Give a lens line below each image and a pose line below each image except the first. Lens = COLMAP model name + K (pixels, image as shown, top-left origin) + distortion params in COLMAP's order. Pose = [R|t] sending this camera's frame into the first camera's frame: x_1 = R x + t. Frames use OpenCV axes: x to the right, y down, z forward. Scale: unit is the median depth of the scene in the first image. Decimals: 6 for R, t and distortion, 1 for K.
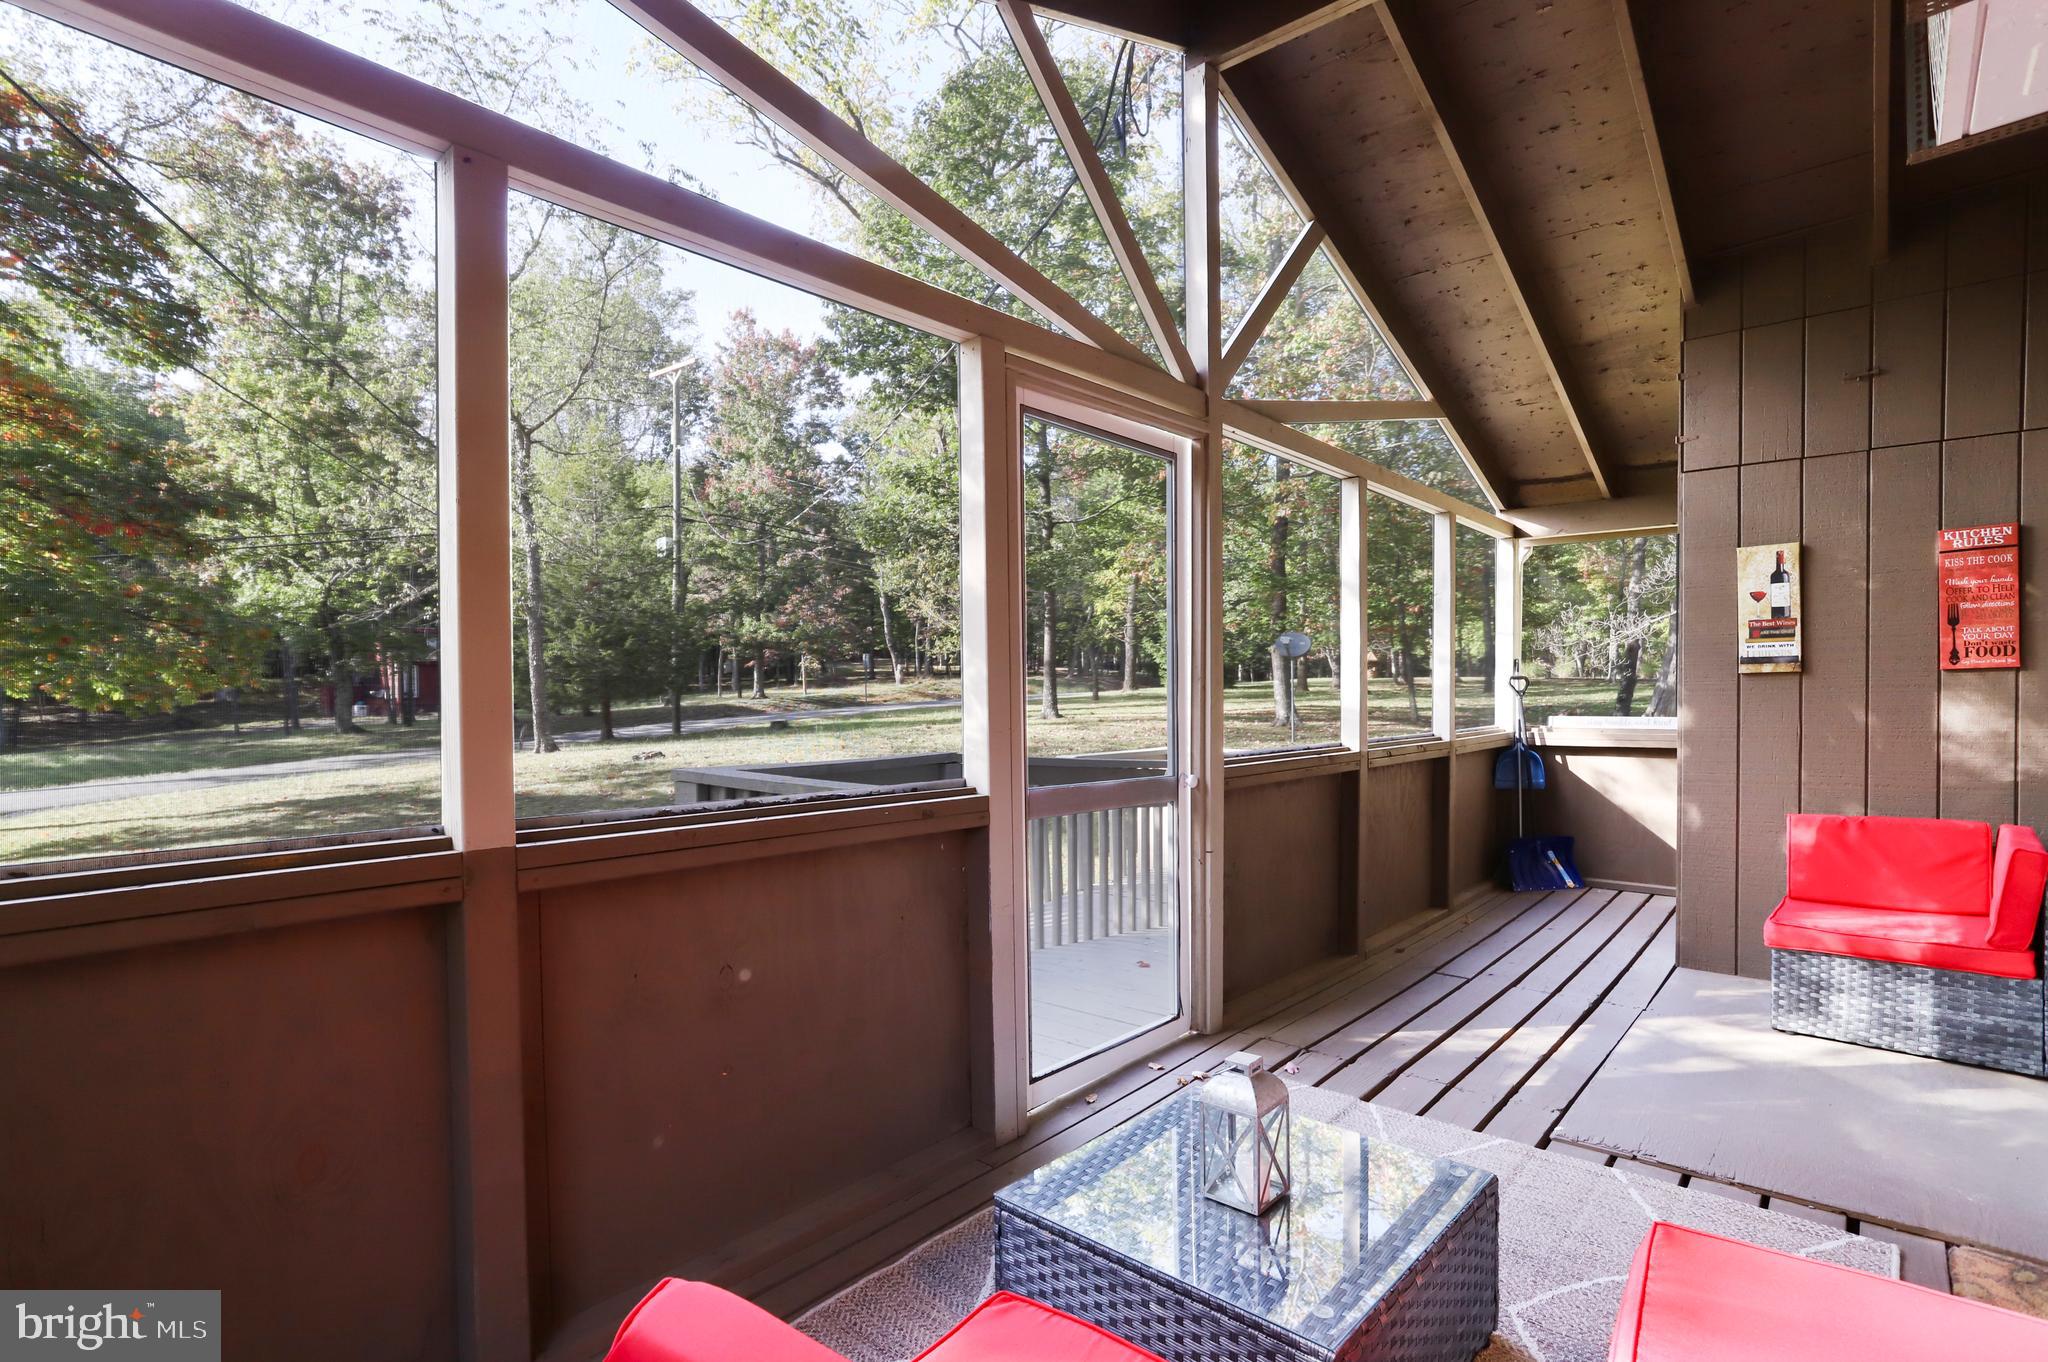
lens RADIAL K [[1011.2, 0, 1024.7], [0, 1011.2, 689.6], [0, 0, 1]] dist [-0.000414, -0.000008]
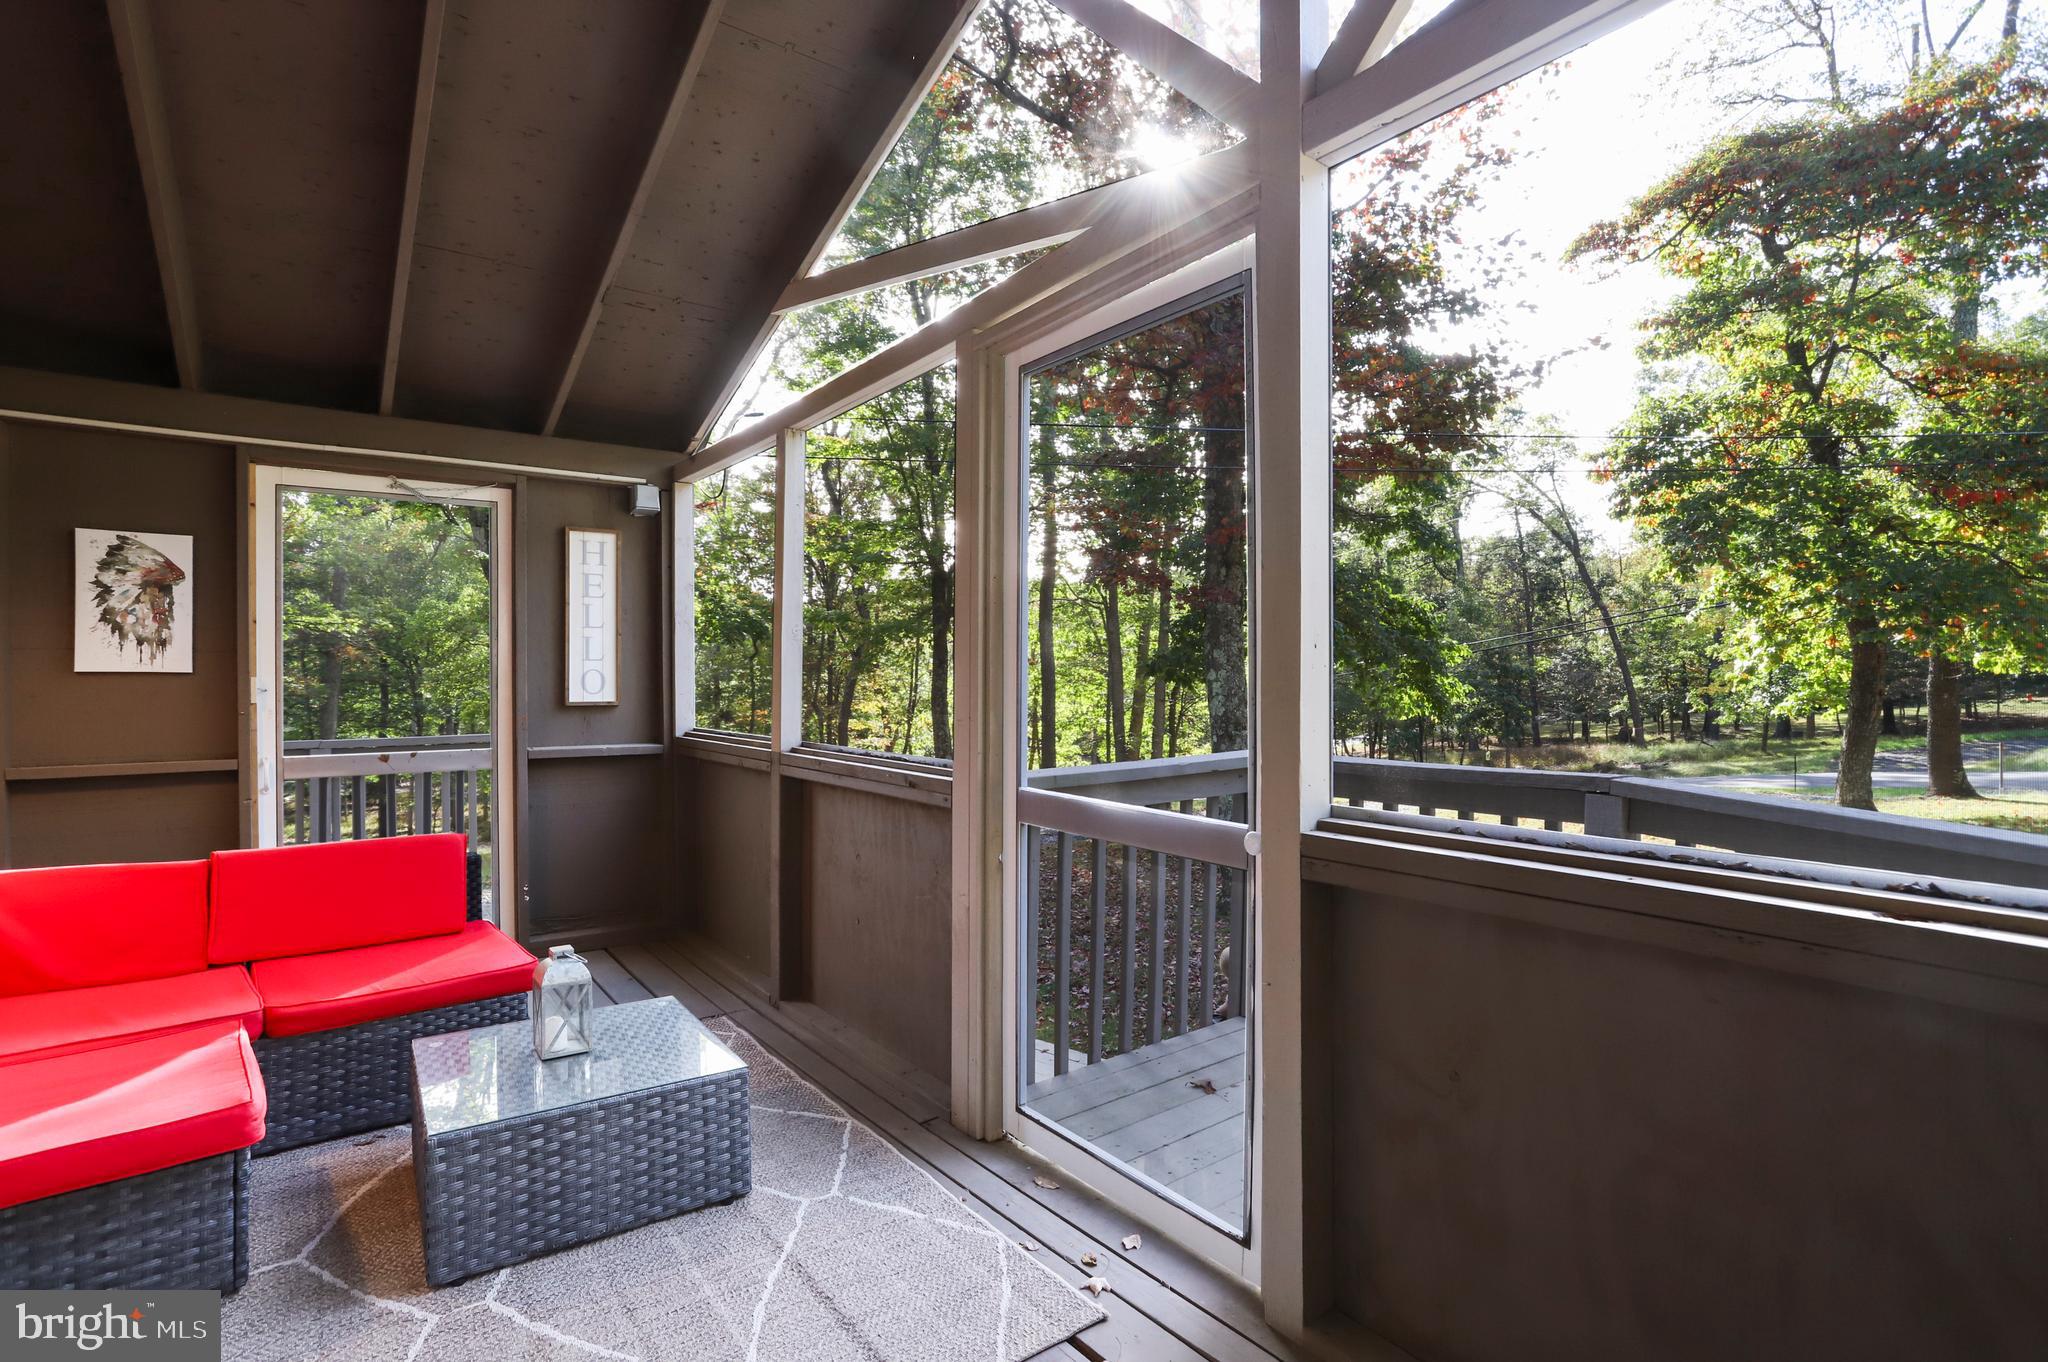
lens RADIAL K [[1011.2, 0, 1026.2], [0, 1011.2, 682.0], [0, 0, 1]] dist [-0.000414, -0.000008]
pose [[-0.215043, 0.000224, -0.976604, 0.872546], [-0.002671, 0.999996, 0.000818, 0.002216], [0.976601, 0.002784, -0.215042, 1.175768]]
